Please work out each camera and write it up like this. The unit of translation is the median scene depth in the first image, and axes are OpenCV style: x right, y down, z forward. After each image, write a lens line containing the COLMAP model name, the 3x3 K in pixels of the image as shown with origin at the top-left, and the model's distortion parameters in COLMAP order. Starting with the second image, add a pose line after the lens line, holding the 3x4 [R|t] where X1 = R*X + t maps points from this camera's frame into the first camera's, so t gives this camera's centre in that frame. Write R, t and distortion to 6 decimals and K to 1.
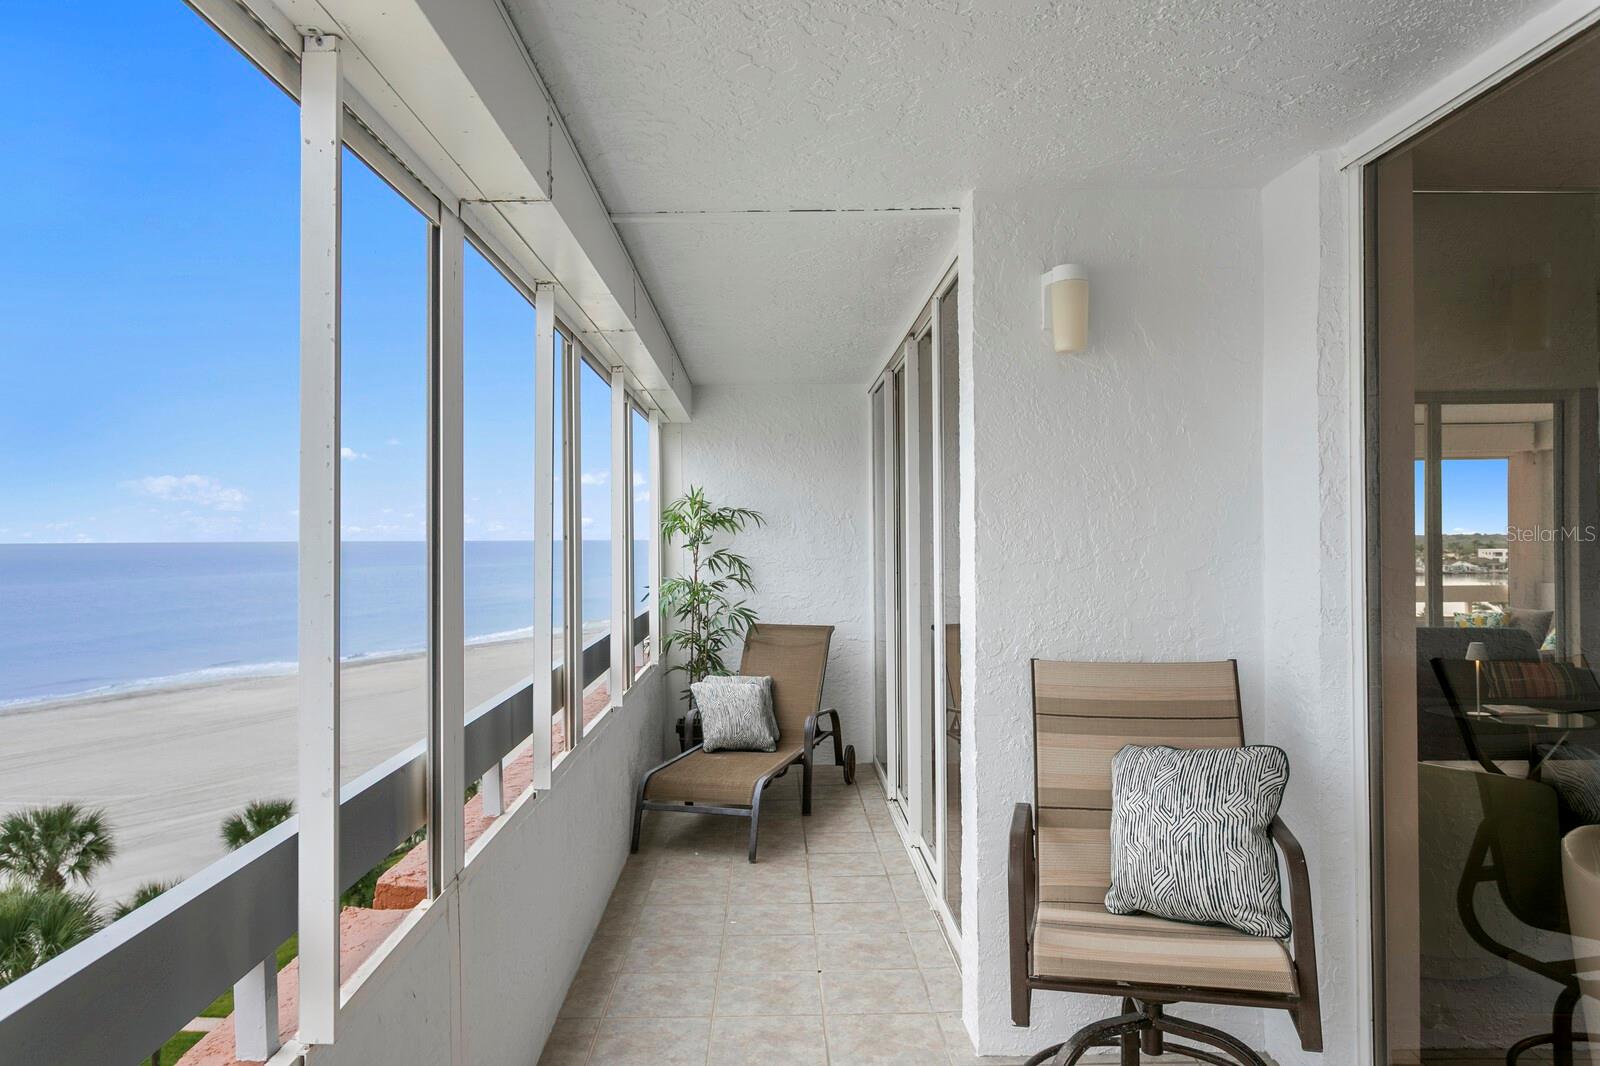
lens RADIAL K [[1080.9, 0, 803.4], [0, 1080.9, 523.7], [0, 0, 1]] dist [-0.009889, -0.000605]
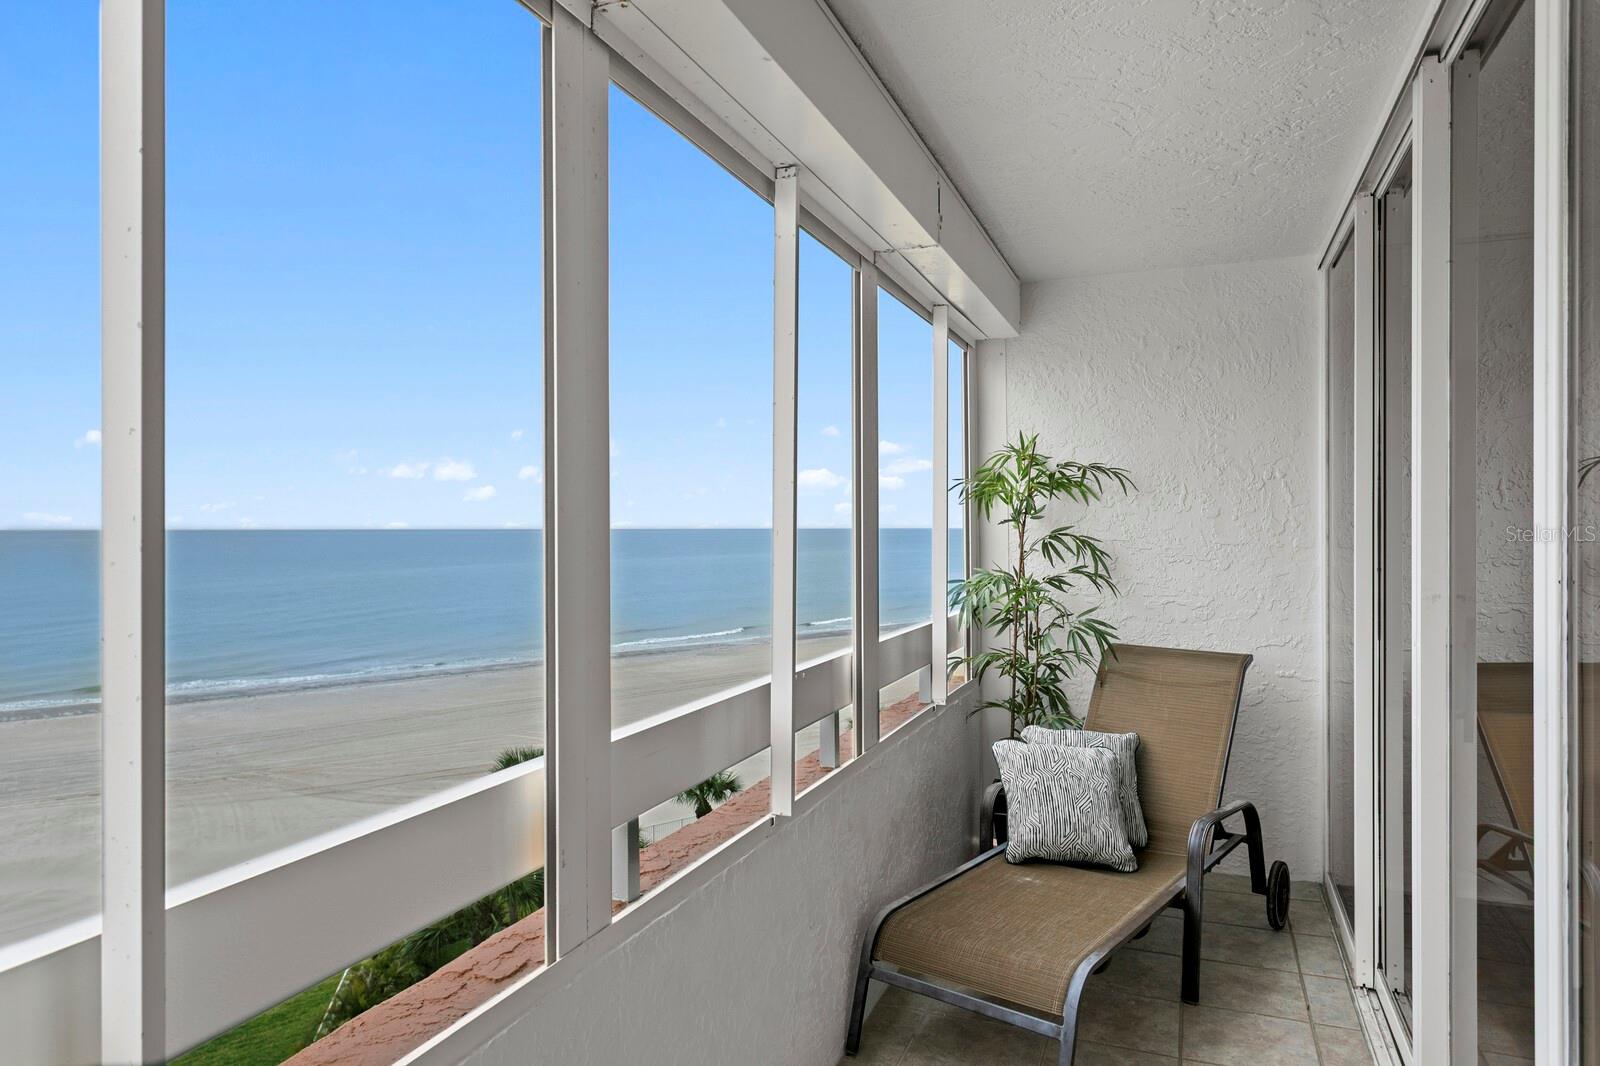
lens RADIAL K [[1028.4, 0, 784.1], [0, 1028.4, 528.0], [0, 0, 1]] dist [0.004799, 0.003863]
pose [[0.915390, 0.006382, -0.402518, 0.020191], [-0.000301, 0.999885, 0.015169, 0.015191], [0.402568, -0.013764, 0.915286, 0.371800]]
